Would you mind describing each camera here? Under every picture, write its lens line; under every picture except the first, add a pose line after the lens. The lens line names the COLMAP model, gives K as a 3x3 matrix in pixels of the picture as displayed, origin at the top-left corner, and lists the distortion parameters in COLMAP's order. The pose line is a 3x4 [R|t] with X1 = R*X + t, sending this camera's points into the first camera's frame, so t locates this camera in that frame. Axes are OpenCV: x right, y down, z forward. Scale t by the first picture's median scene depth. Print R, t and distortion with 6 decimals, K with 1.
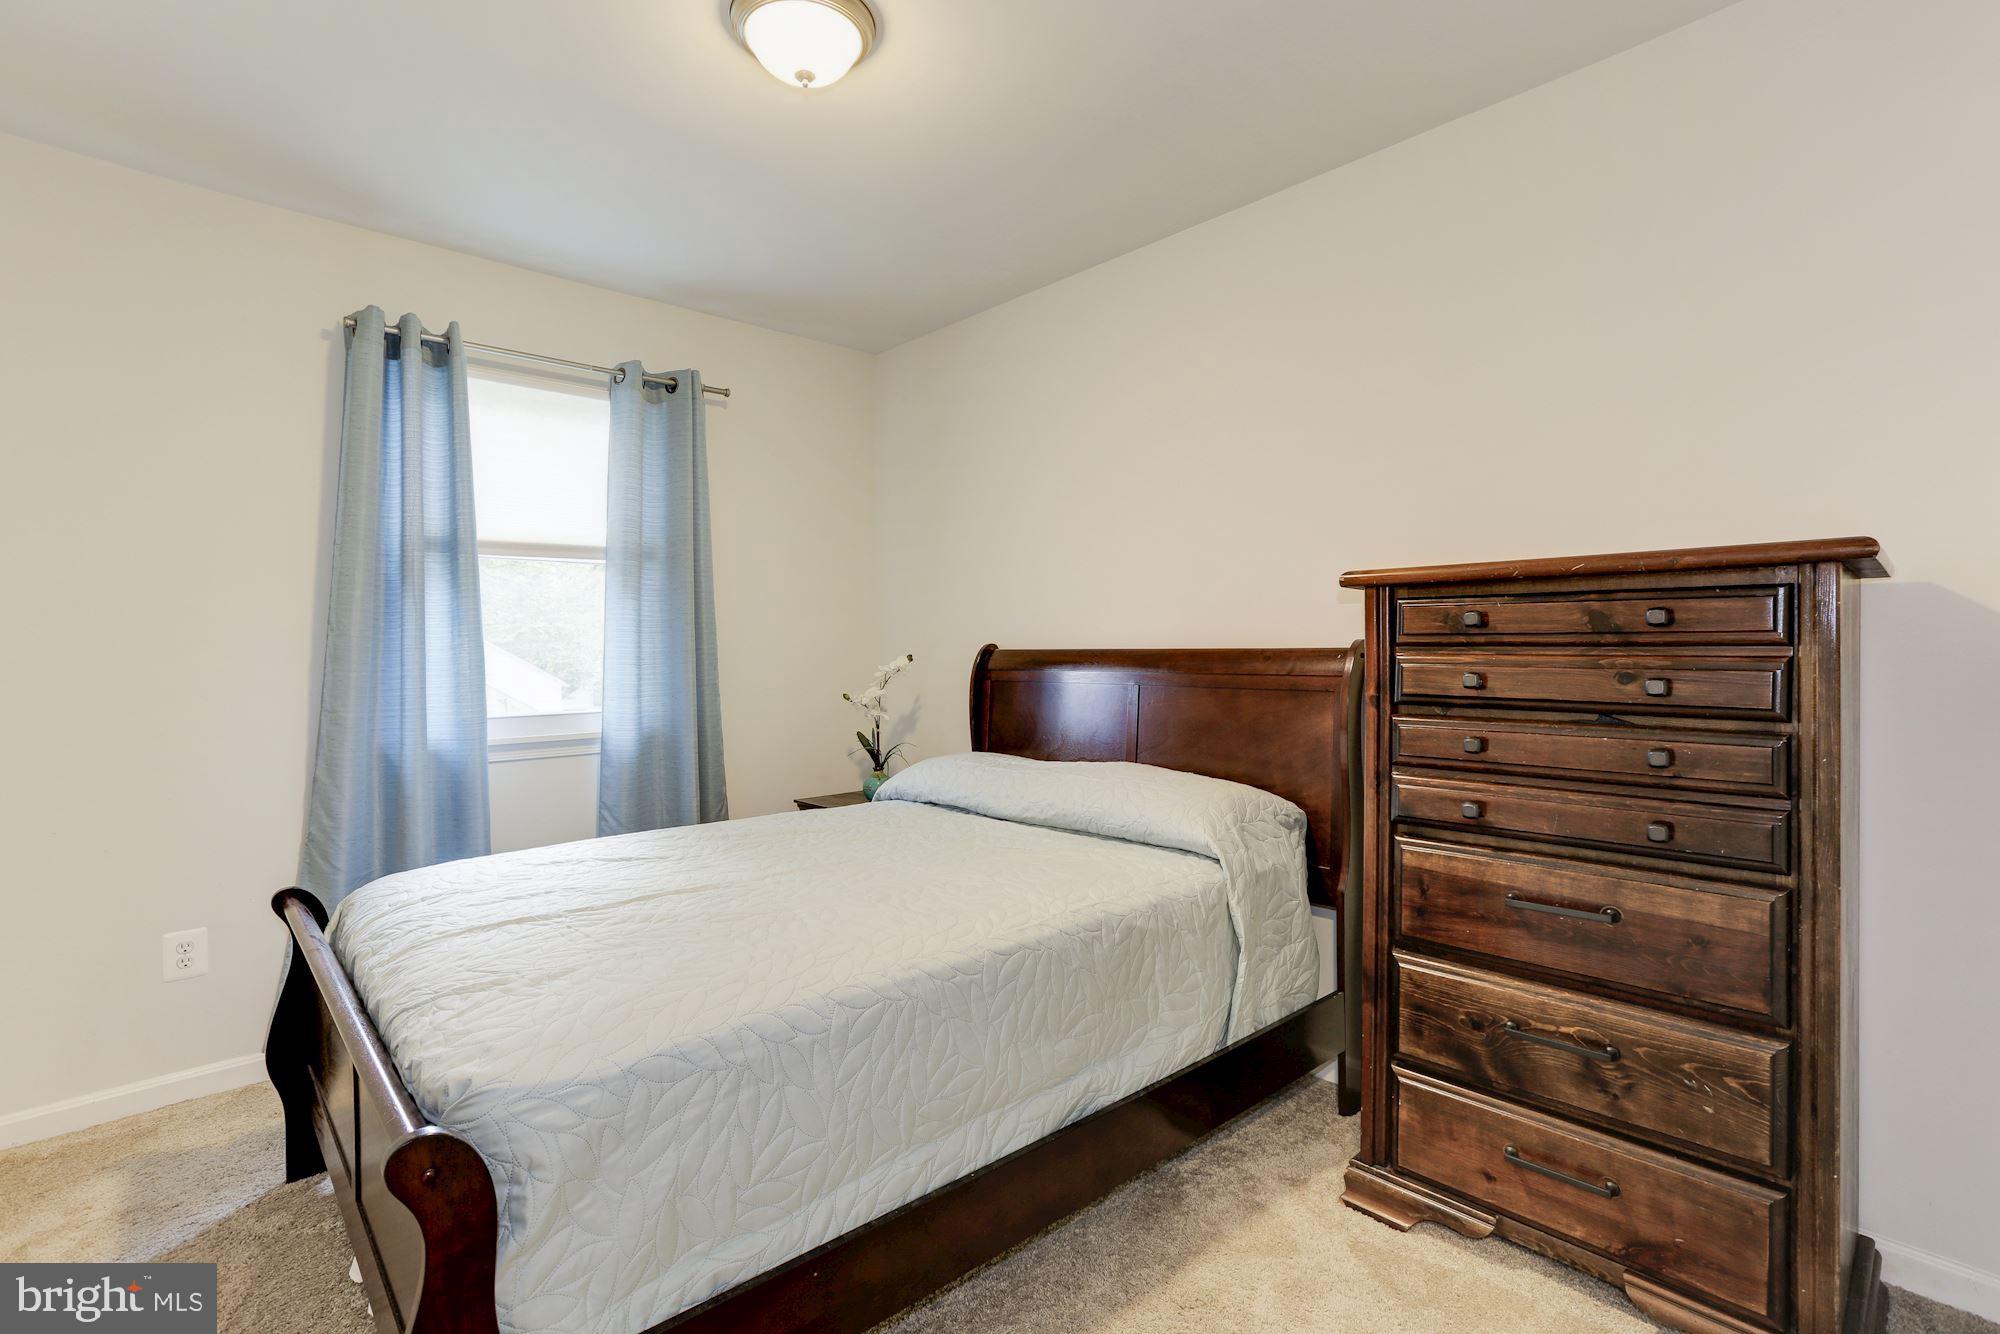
lens RADIAL K [[926.5, 0, 1004.3], [0, 926.5, 650.9], [0, 0, 1]] dist [-0.037051, 0.017624]
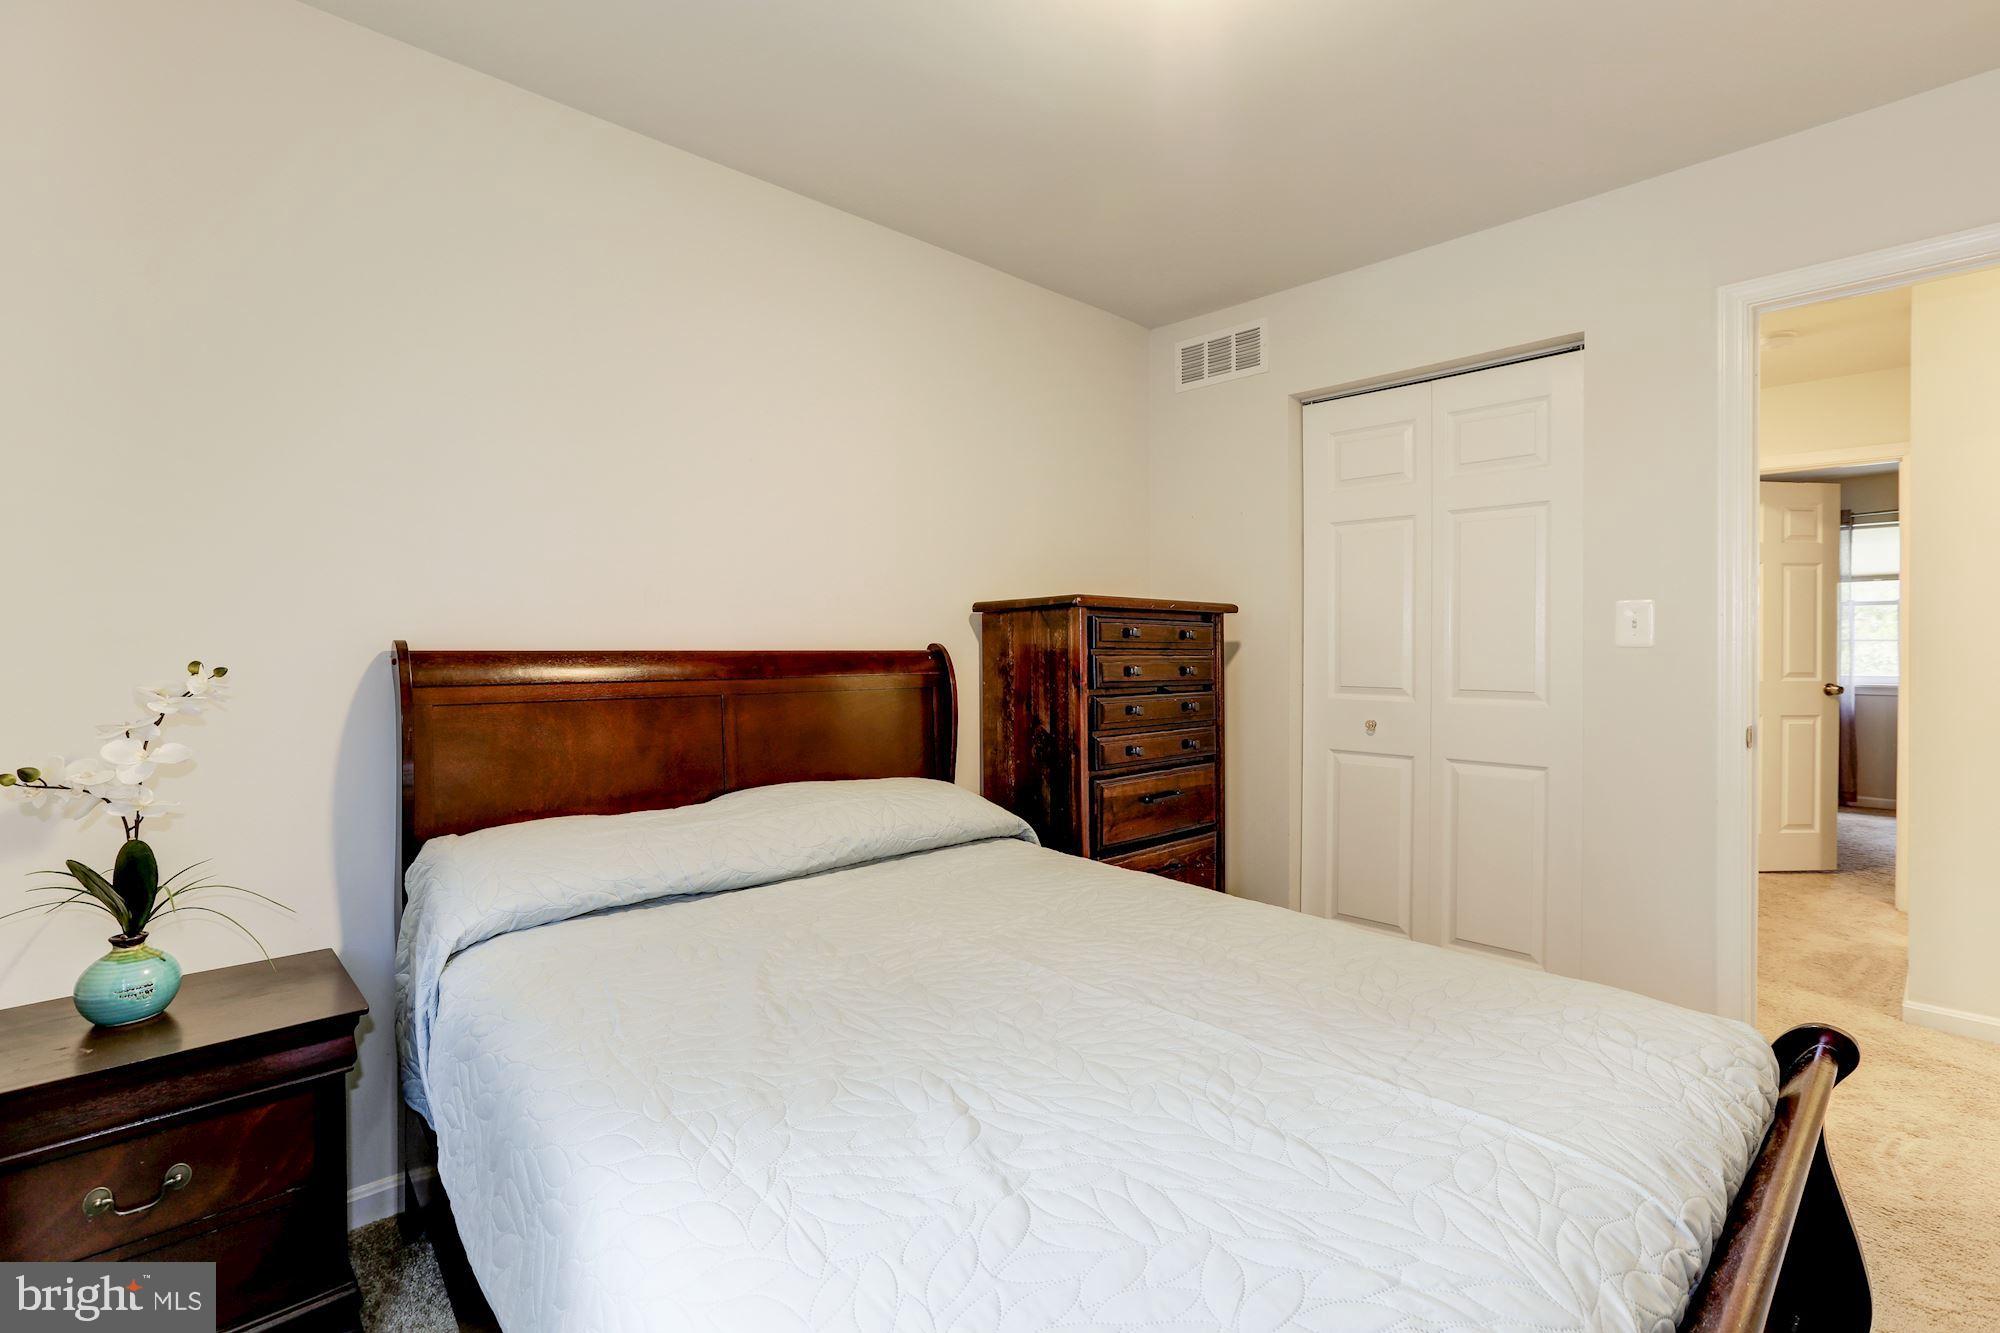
lens RADIAL K [[926.5, 0, 1004.3], [0, 926.5, 650.4], [0, 0, 1]] dist [-0.037051, 0.017624]
pose [[-0.028393, 0.005817, 0.999580, -1.056936], [0.001277, 0.999982, -0.005783, 0.005840], [-0.999596, 0.001113, -0.028399, 1.220220]]
